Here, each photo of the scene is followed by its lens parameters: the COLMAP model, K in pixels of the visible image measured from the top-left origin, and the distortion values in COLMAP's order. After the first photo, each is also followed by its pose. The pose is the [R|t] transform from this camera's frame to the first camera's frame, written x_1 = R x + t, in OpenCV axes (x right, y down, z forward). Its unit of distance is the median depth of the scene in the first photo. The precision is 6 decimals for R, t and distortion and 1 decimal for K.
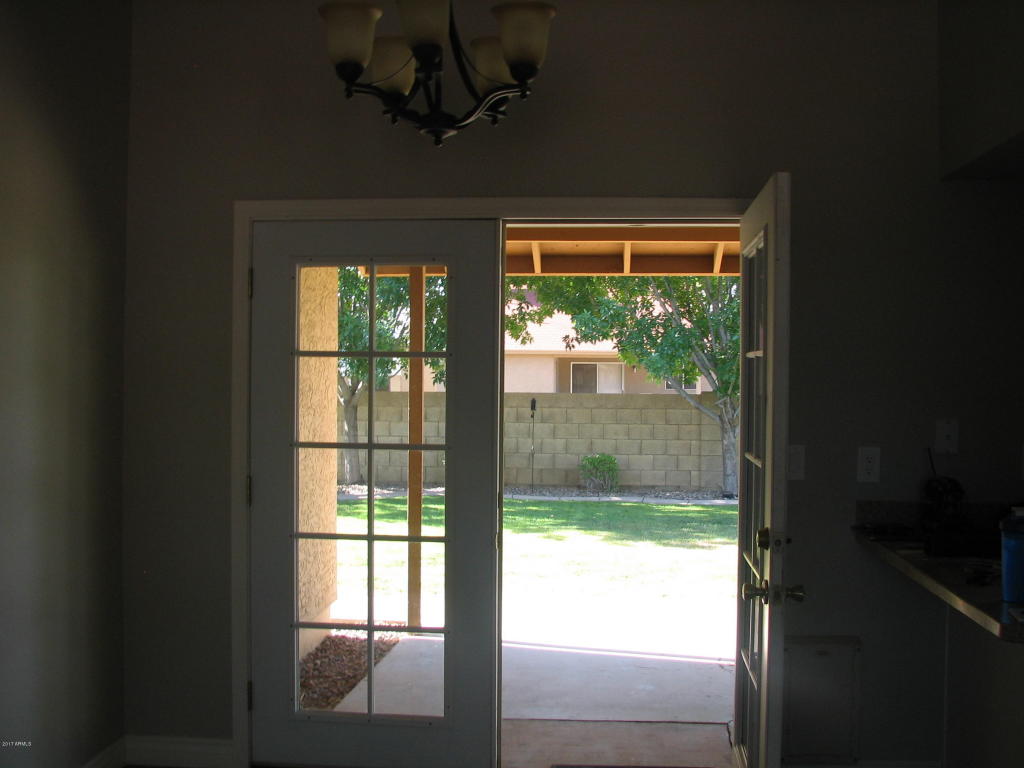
lens RADIAL K [[1098.7, 0, 512.0], [0, 1098.7, 384.0], [0, 0, 1]] dist [-0.138526, 0.008913]
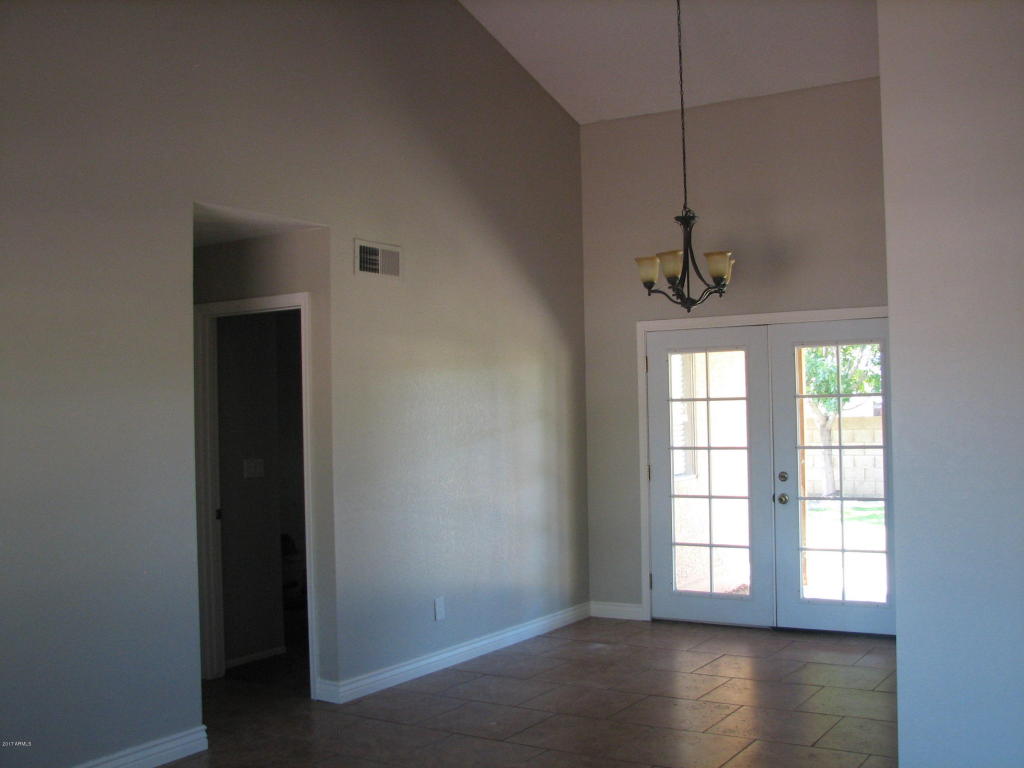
lens RADIAL K [[1098.7, 0, 512.0], [0, 1098.7, 384.0], [0, 0, 1]] dist [-0.138526, 0.008913]
pose [[0.880609, -0.037679, -0.472343, 0.463577], [0.025660, 0.999163, -0.031865, -0.002458], [0.473148, 0.015940, 0.880839, -0.815619]]
